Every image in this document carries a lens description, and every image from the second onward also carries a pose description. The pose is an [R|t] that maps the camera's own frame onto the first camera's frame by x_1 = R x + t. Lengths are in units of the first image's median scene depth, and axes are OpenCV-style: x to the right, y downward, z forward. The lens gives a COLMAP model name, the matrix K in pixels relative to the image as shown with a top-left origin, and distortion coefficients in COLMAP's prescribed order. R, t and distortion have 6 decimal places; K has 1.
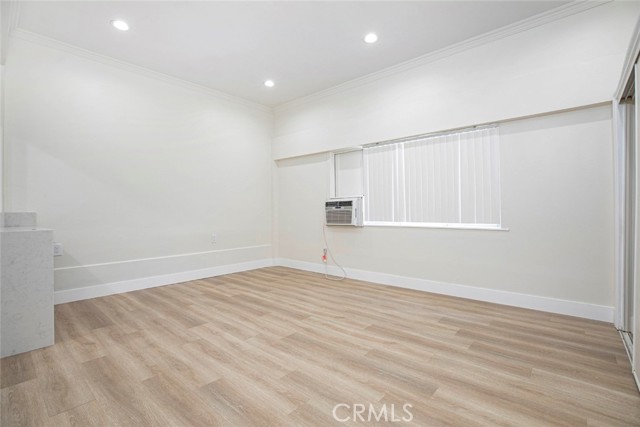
lens RADIAL K [[307.6, 0, 338.4], [0, 307.6, 210.7], [0, 0, 1]] dist [-0.037967, 0.000456]
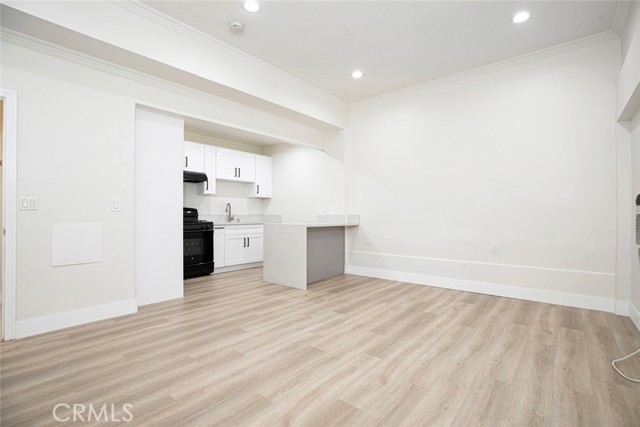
lens RADIAL K [[293.0, 0, 309.9], [0, 293.0, 213.9], [0, 0, 1]] dist [-0.038236, 0.000031]
pose [[-0.032437, 0.010767, -0.999416, 0.546749], [-0.003521, 0.999935, 0.010887, -0.018170], [0.999468, 0.003872, -0.032397, 0.734978]]
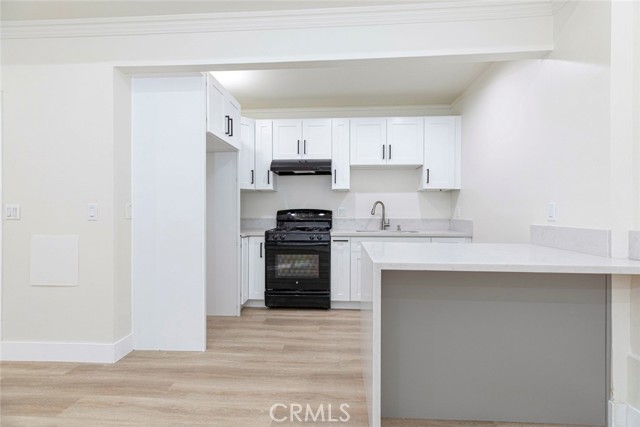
lens RADIAL K [[284.3, 0, 320.0], [0, 284.3, 213.5], [0, 0, 1]] dist [-0.000196, -0.000031]
pose [[-0.797681, 0.018215, -0.602805, -0.340925], [0.011200, 0.999819, 0.015391, -0.034101], [0.602976, 0.005526, -0.797740, 0.942272]]
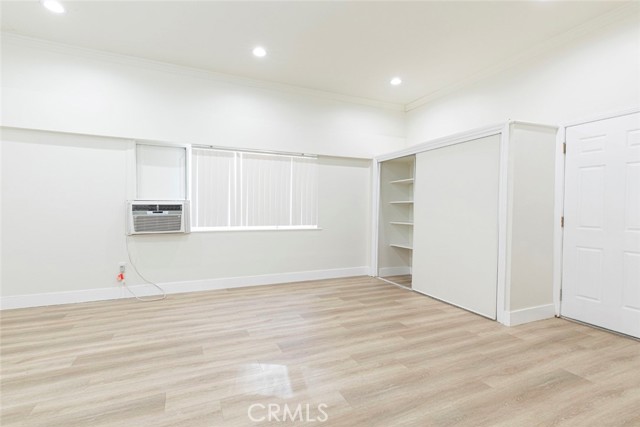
lens RADIAL K [[294.5, 0, 320.0], [0, 294.5, 213.5], [0, 0, 1]] dist [0.002493, 0.000101]
pose [[0.438004, -0.001622, 0.898971, -0.700938], [-0.008279, 0.999949, 0.005837, -0.019469], [-0.898935, -0.010000, 0.437968, 0.348460]]
